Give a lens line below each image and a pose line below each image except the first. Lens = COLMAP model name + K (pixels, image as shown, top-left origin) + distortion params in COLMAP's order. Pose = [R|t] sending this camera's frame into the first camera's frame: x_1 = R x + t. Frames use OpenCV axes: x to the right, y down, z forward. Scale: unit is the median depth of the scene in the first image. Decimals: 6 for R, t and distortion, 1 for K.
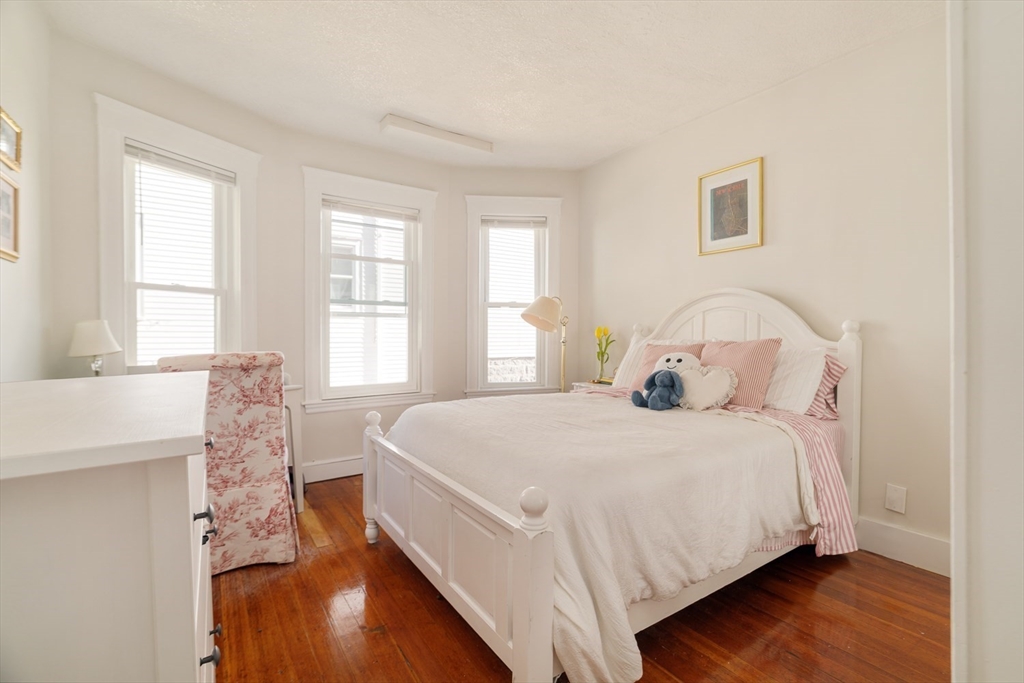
lens RADIAL K [[466.6, 0, 515.0], [0, 466.6, 339.8], [0, 0, 1]] dist [0.002186, 0.000835]
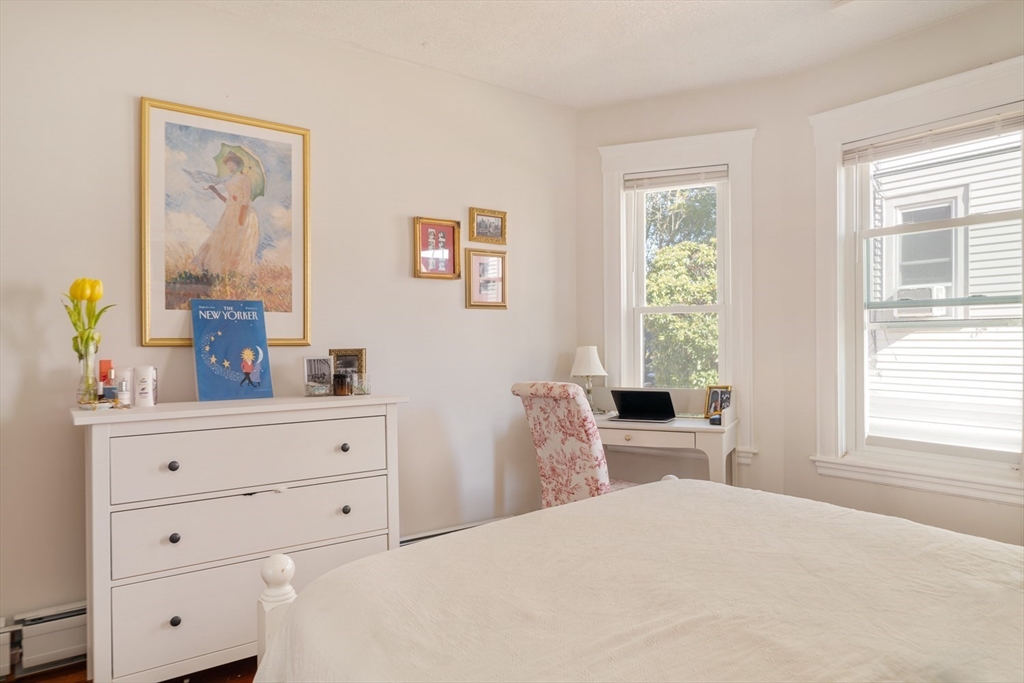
lens RADIAL K [[649.8, 0, 512.9], [0, 649.8, 342.6], [0, 0, 1]] dist [0.005968, 0.001412]
pose [[0.050746, 0.002074, -0.998709, 0.768621], [-0.000689, 0.999998, 0.002042, -0.058409], [0.998711, 0.000584, 0.050747, 0.795904]]
